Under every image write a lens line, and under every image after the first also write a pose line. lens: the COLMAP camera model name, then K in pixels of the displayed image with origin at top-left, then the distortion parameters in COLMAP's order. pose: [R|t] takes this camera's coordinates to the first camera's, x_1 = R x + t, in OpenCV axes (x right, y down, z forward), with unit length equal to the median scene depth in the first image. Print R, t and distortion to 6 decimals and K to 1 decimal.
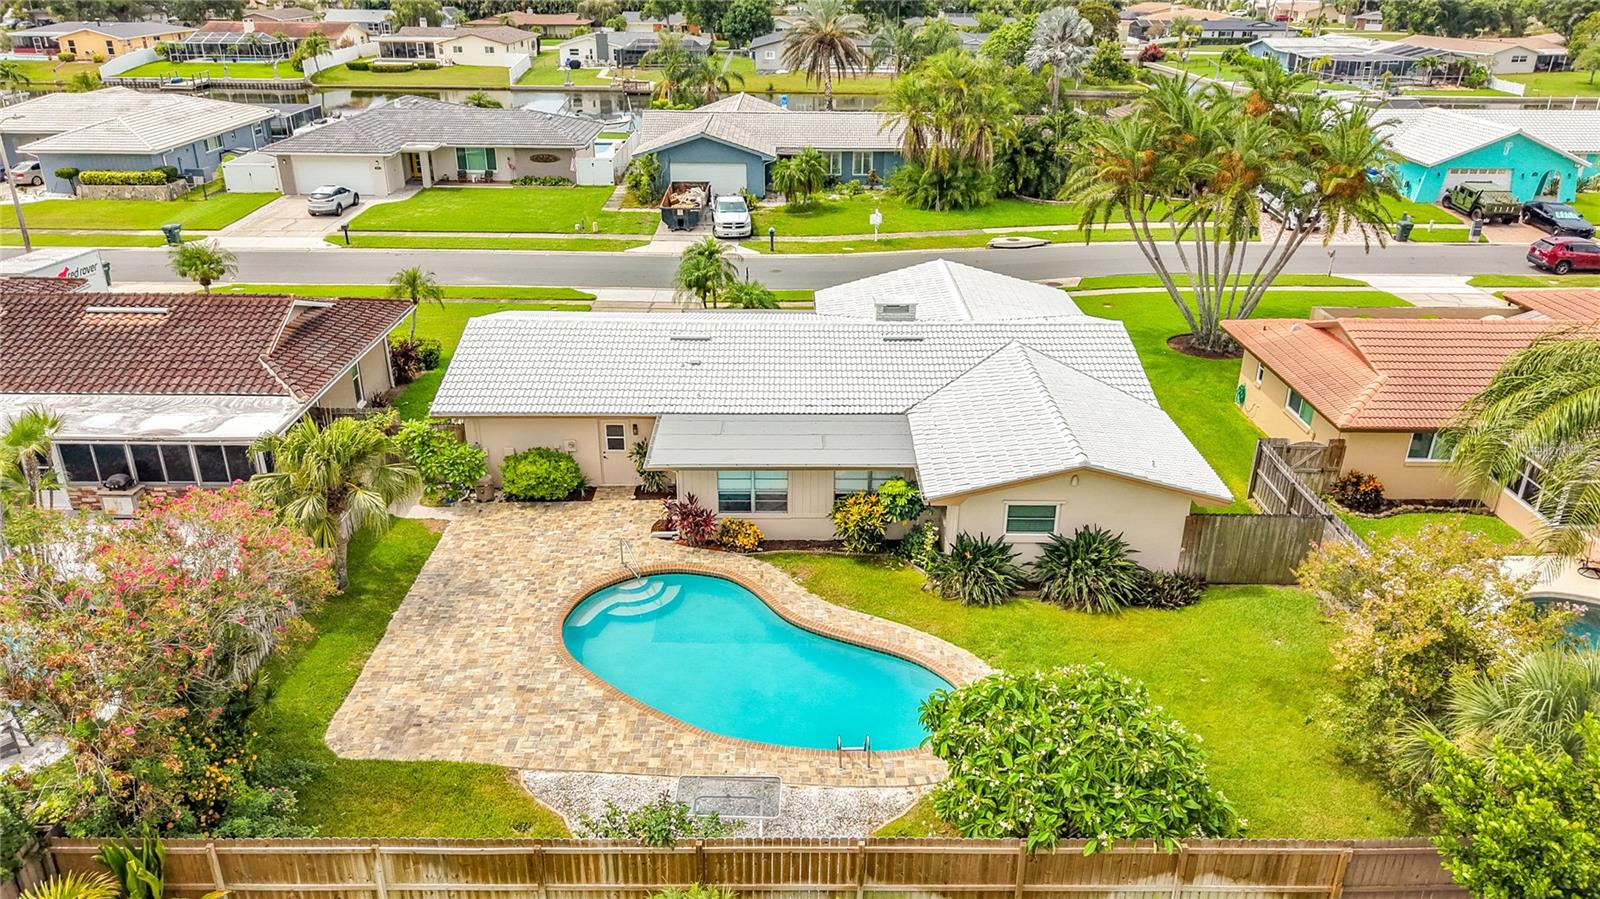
lens RADIAL K [[1112.2, 0, 793.4], [0, 1112.2, 449.2], [0, 0, 1]] dist [0.012795, -0.004733]
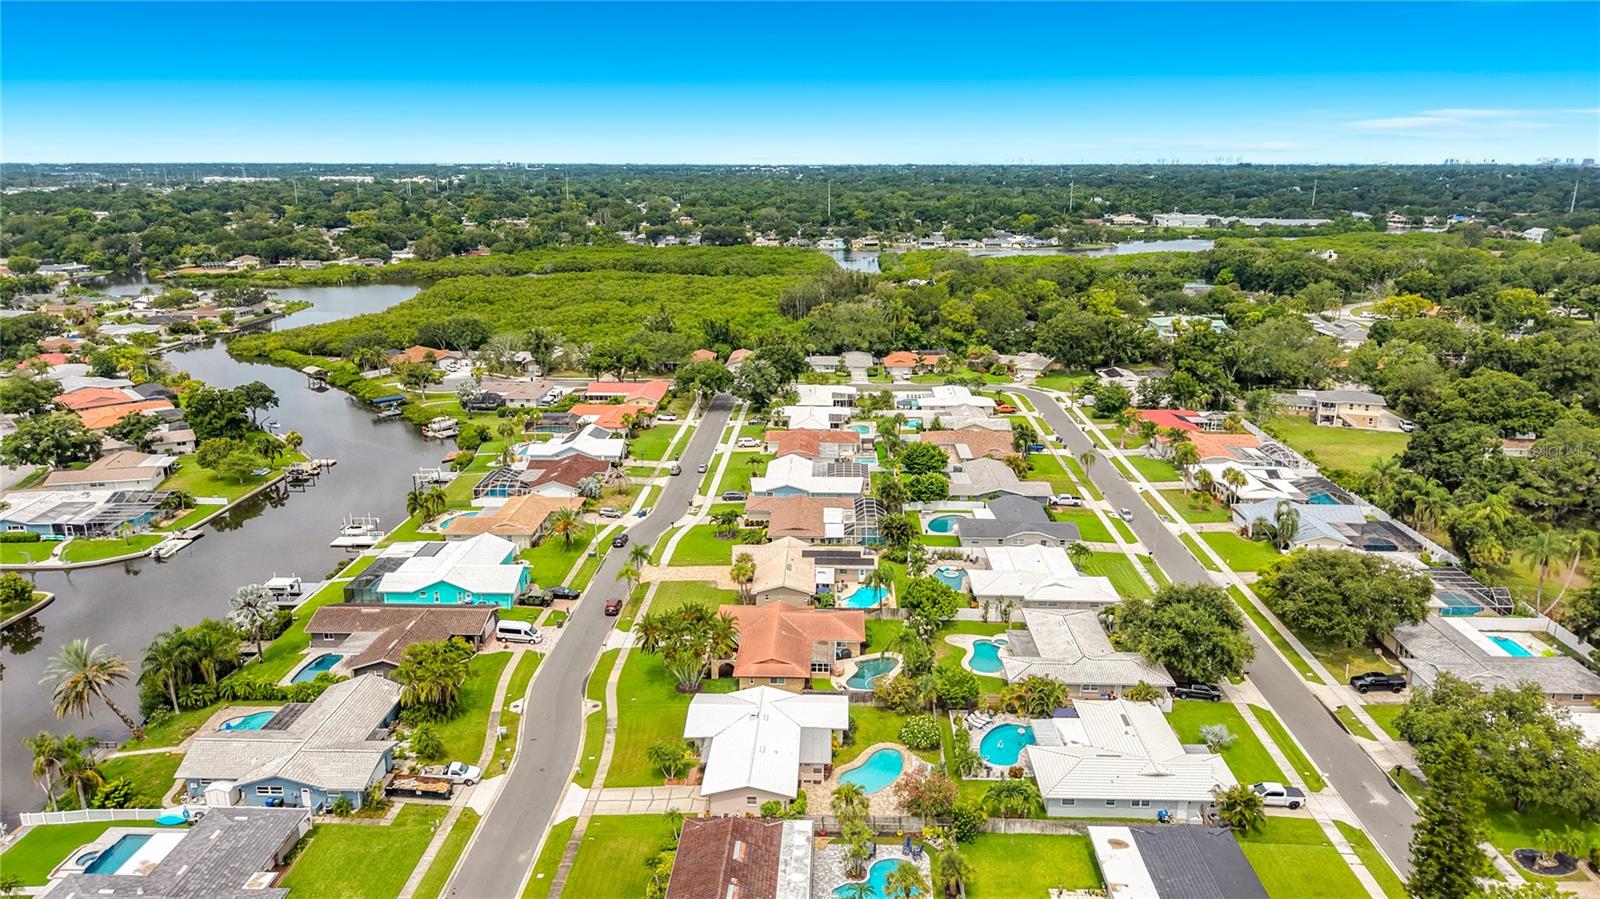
lens RADIAL K [[1072.7, 0, 794.3], [0, 1072.7, 452.1], [0, 0, 1]] dist [0.061147, -0.068414]
pose [[0.046575, -0.274913, 0.960340, -3.164059], [0.407853, 0.882832, 0.232944, -1.720453], [-0.911859, 0.380829, 0.153242, 0.054892]]
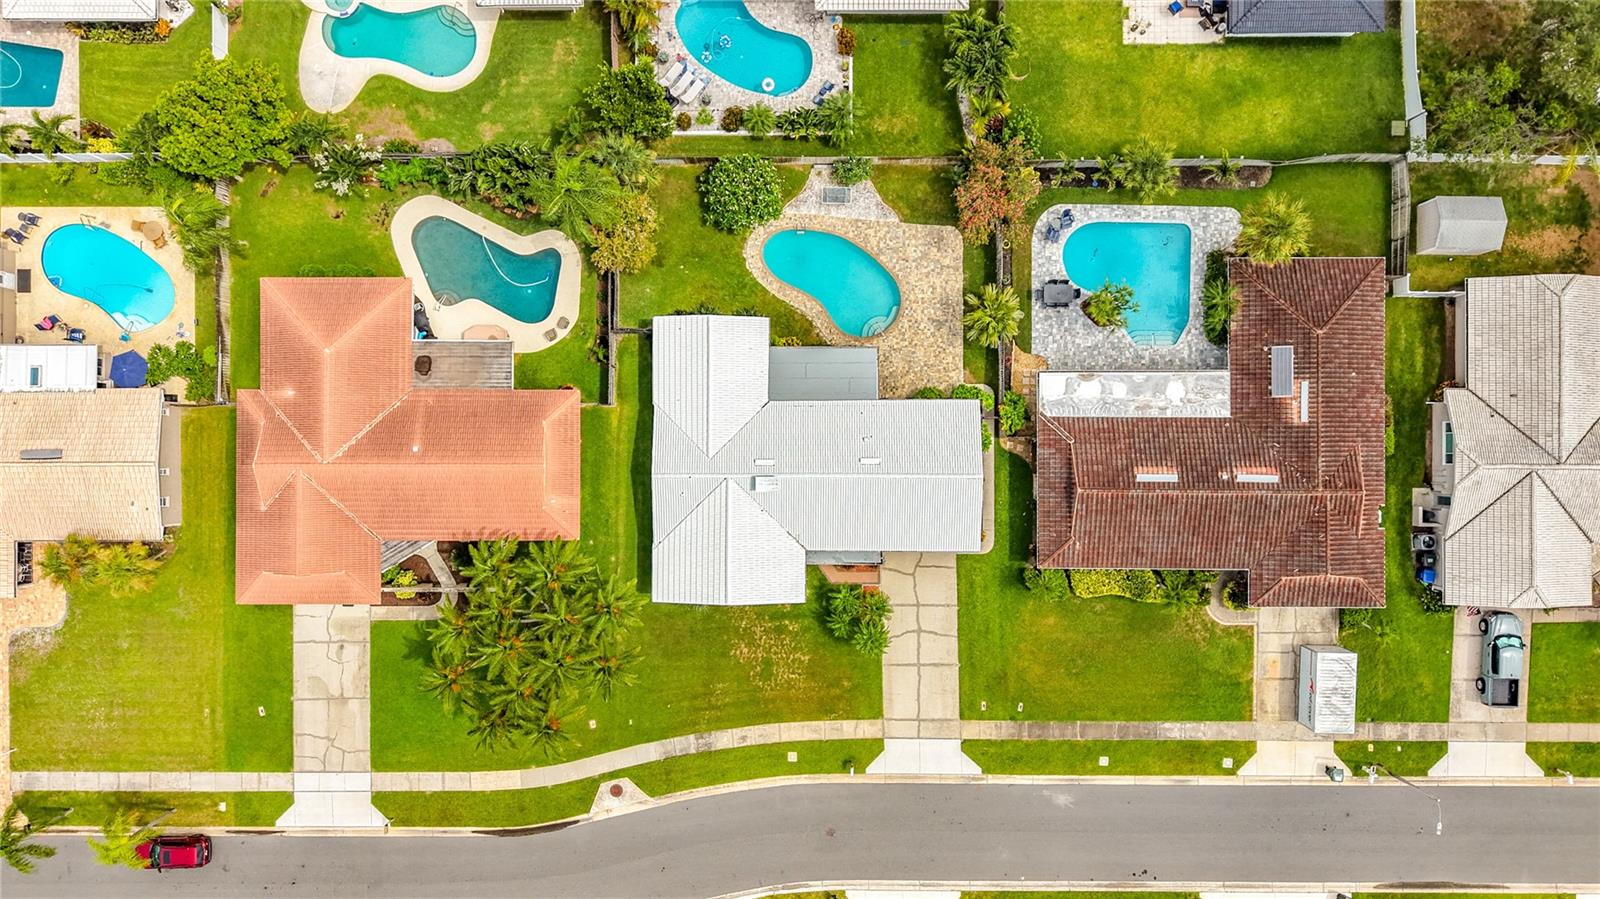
lens RADIAL K [[1081.9, 0, 794.4], [0, 1081.9, 448.6], [0, 0, 1]] dist [0.086271, -0.133813]
pose [[-0.999988, -0.004641, -0.001214, 0.050442], [0.000743, -0.399701, 0.916645, -1.977345], [-0.004739, 0.916634, 0.399700, 0.206070]]
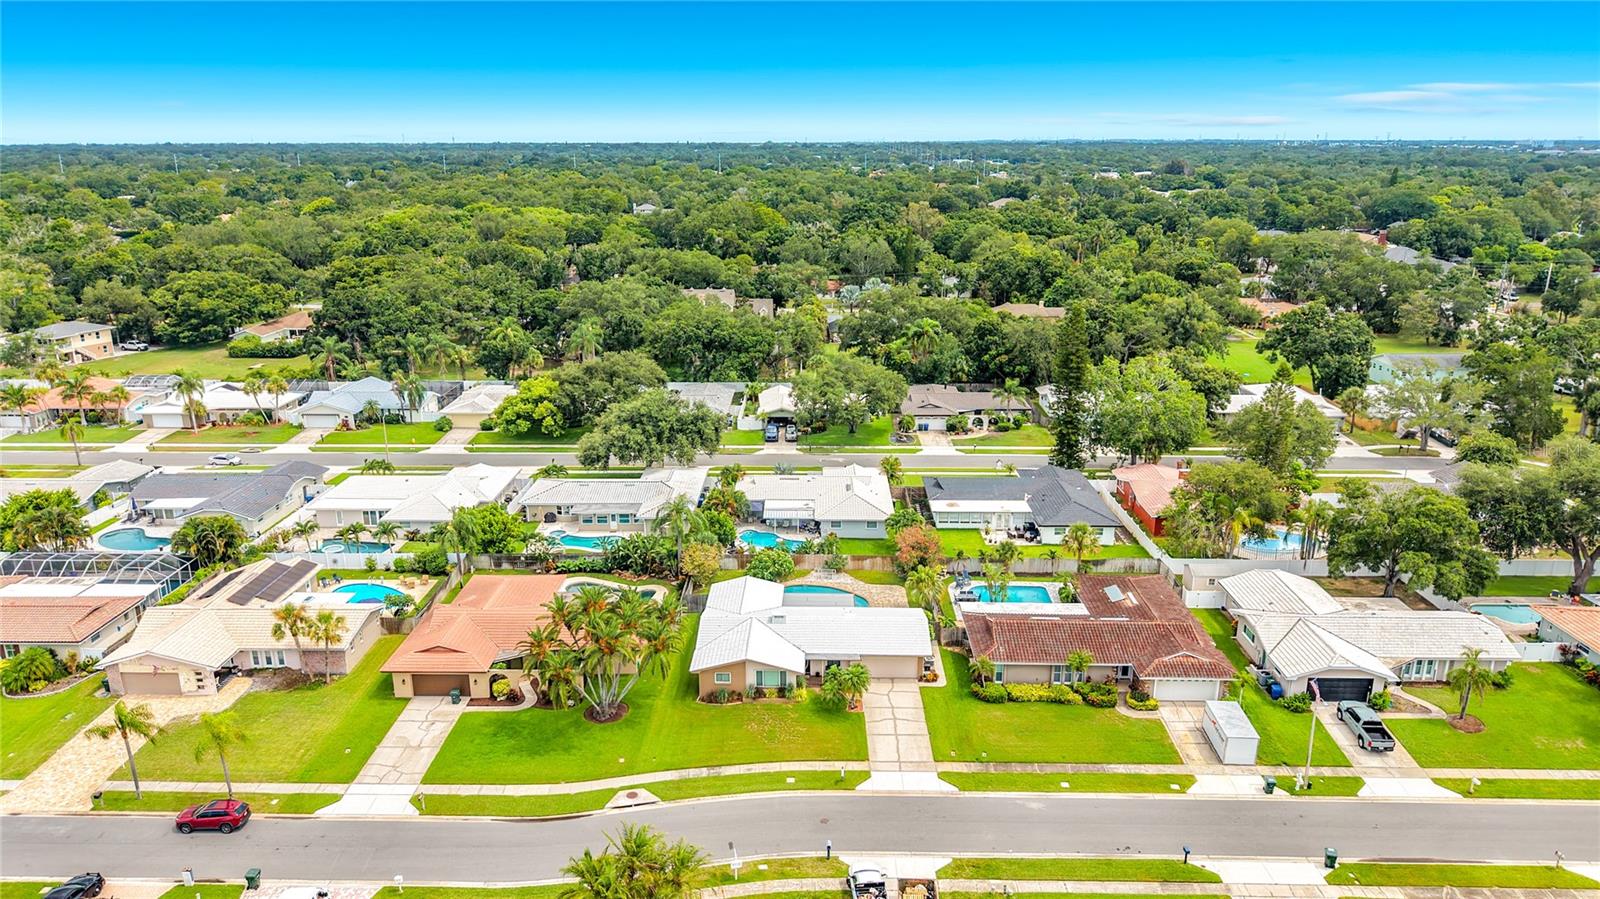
lens RADIAL K [[1072.7, 0, 794.3], [0, 1072.7, 452.1], [0, 0, 1]] dist [0.061147, -0.068414]
pose [[-0.999543, -0.013843, 0.026876, -0.015230], [0.006771, 0.763903, 0.645295, -2.386326], [-0.029464, 0.645182, -0.763460, 3.038790]]
